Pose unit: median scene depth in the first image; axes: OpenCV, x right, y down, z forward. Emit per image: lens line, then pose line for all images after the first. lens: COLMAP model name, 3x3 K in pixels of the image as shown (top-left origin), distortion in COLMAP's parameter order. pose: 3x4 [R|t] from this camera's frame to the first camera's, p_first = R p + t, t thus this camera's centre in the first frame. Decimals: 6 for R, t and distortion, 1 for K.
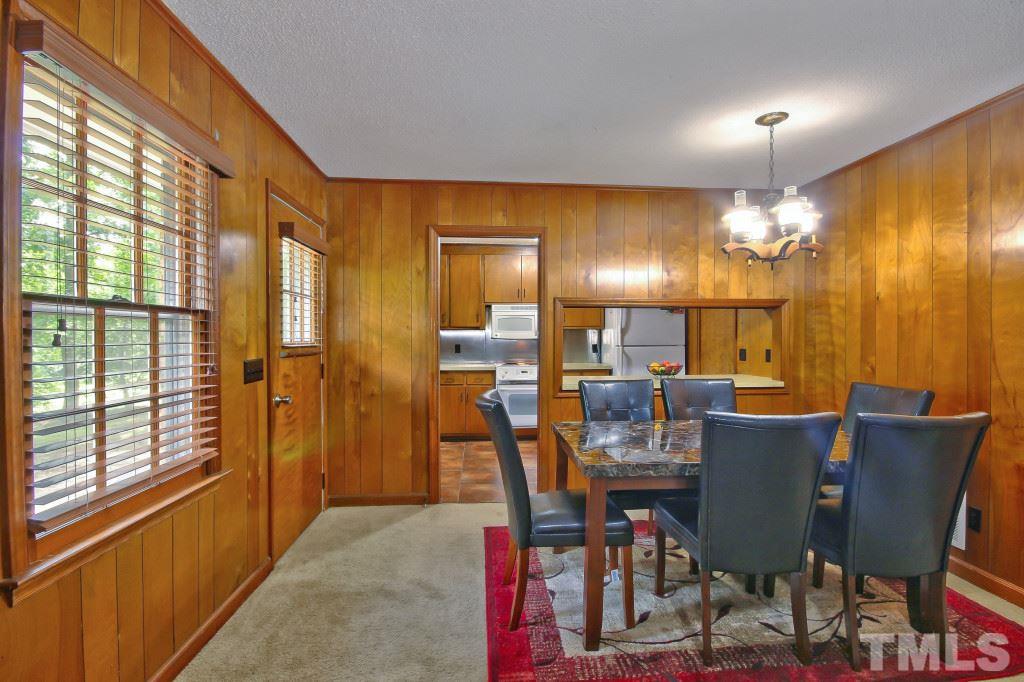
lens RADIAL K [[467.8, 0, 514.6], [0, 467.8, 339.4], [0, 0, 1]] dist [0.026022, -0.023628]
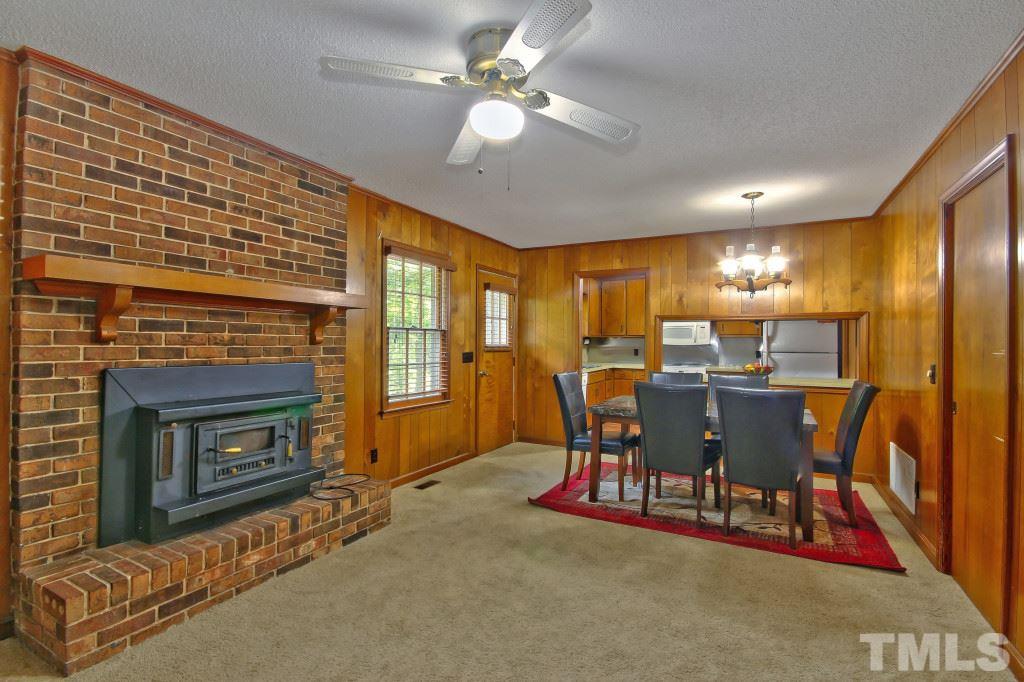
lens RADIAL K [[467.8, 0, 514.6], [0, 467.8, 339.4], [0, 0, 1]] dist [0.026022, -0.023628]
pose [[0.843127, 0.004618, -0.537694, 0.664273], [-0.012515, 0.999861, -0.011037, 0.006533], [0.537568, 0.016035, 0.843068, -0.584295]]
